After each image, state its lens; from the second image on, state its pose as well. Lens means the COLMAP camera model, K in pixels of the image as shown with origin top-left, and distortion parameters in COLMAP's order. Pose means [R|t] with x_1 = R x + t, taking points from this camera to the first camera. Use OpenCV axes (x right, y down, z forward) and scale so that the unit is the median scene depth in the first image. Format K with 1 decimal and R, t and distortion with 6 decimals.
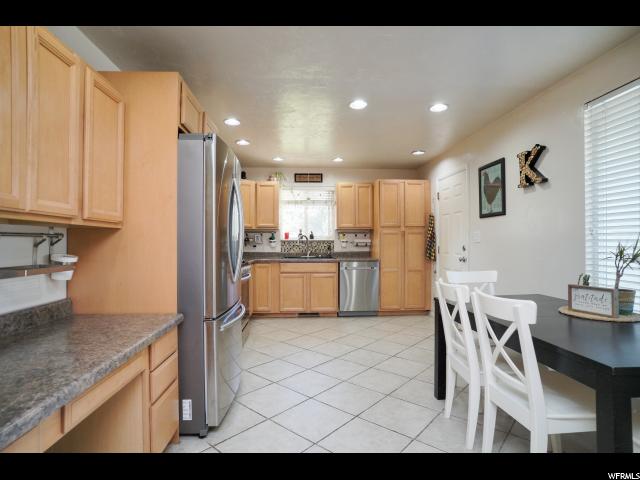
lens RADIAL K [[335.7, 0, 320.4], [0, 335.7, 240.0], [0, 0, 1]] dist [-0.047351, 0.004614]
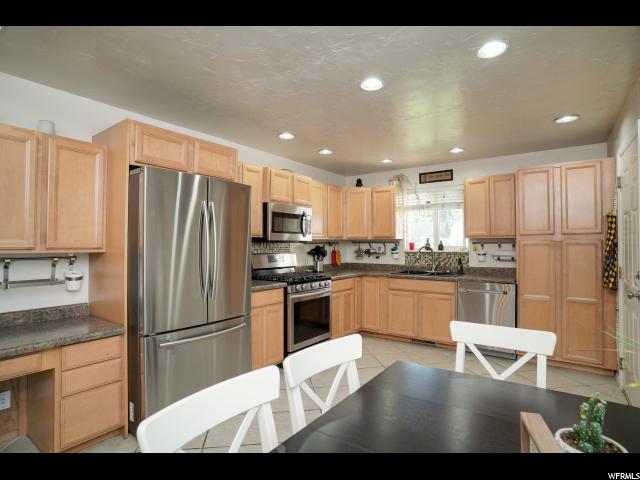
lens RADIAL K [[335.7, 0, 321.1], [0, 335.7, 240.0], [0, 0, 1]] dist [-0.047351, 0.004614]
pose [[0.764478, -0.006717, -0.644615, 0.288988], [0.003344, 0.999974, -0.006455, -0.024353], [0.644642, 0.002779, 0.764480, 0.193352]]
